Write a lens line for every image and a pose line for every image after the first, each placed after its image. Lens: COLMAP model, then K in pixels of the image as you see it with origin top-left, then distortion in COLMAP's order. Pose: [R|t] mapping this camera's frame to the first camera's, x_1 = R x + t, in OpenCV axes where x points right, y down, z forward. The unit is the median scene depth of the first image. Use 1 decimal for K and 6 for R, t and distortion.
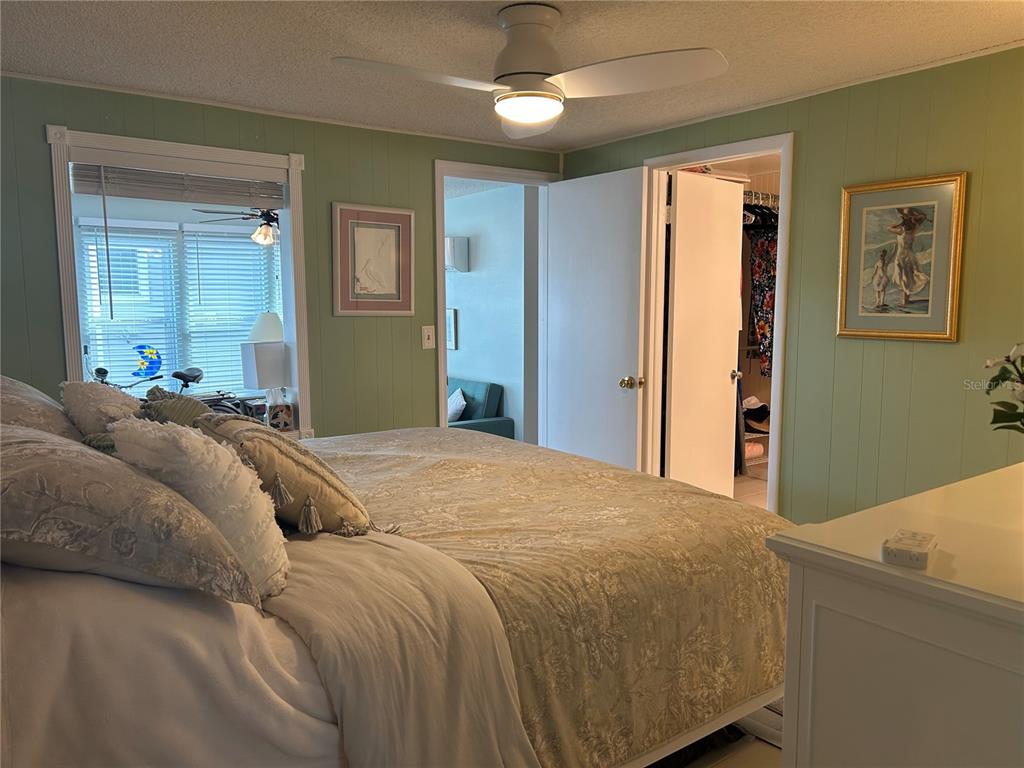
lens RADIAL K [[768.5, 0, 506.7], [0, 768.5, 387.5], [0, 0, 1]] dist [0.059000, -0.065164]
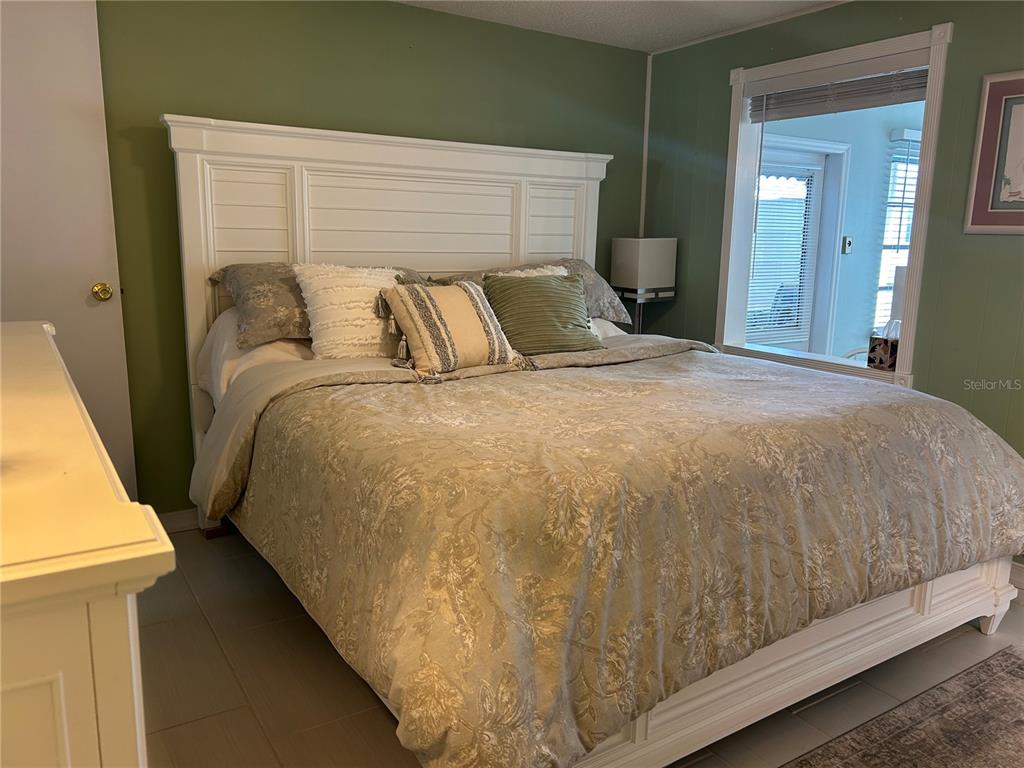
lens RADIAL K [[782.4, 0, 512.0], [0, 782.4, 384.0], [0, 0, 1]] dist [0.002843, -0.000937]
pose [[-0.066765, 0.181664, -0.981092, 0.330020], [-0.134800, 0.972628, 0.189270, -0.020284], [0.988621, 0.144888, -0.040449, 0.354949]]
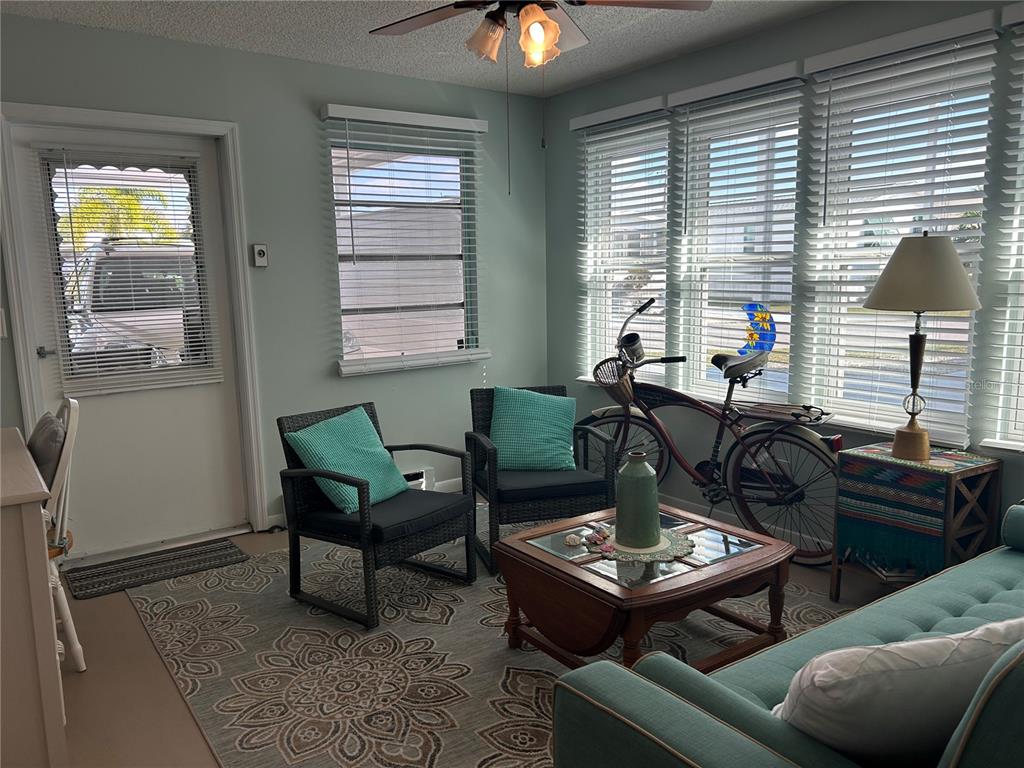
lens RADIAL K [[768.5, 0, 506.7], [0, 768.5, 387.5], [0, 0, 1]] dist [0.059000, -0.065164]
pose [[-0.021120, 0.154590, -0.987753, 0.106802], [-0.101010, 0.982588, 0.155941, -0.065828], [0.994661, 0.103067, -0.005137, 0.848469]]
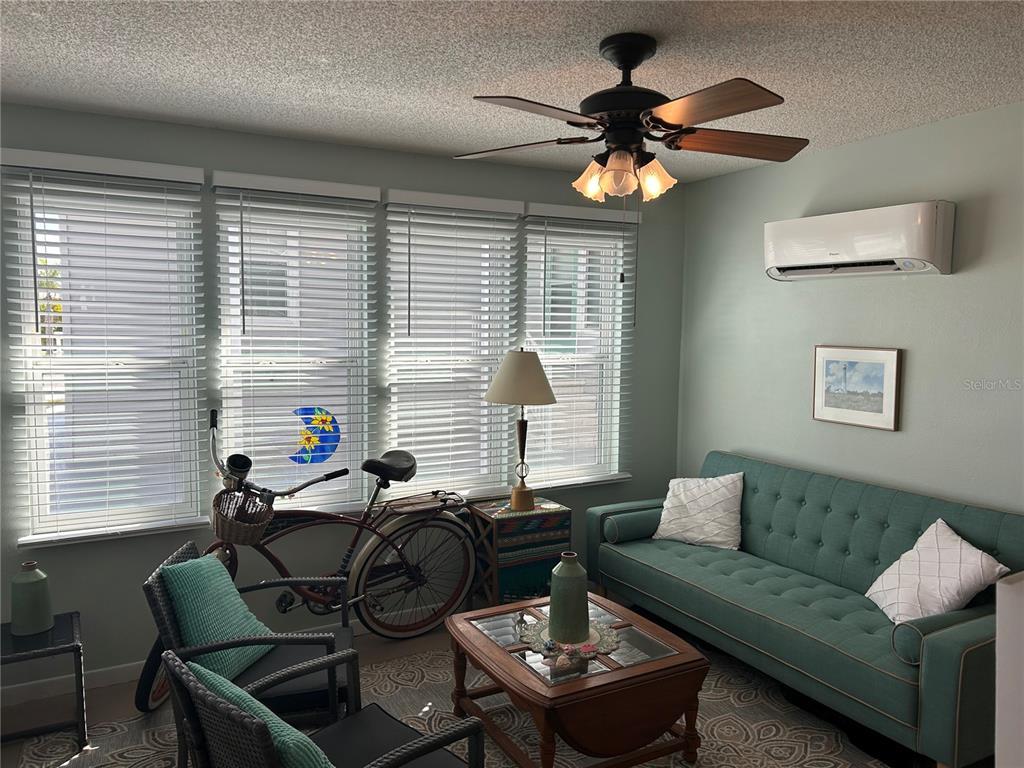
lens RADIAL K [[768.5, 0, 506.7], [0, 768.5, 387.5], [0, 0, 1]] dist [0.059000, -0.065164]
pose [[0.989777, 0.021345, -0.141014, -0.256822], [-0.026911, 0.998927, -0.037679, -0.052677], [0.140059, 0.041089, 0.989290, 0.481103]]
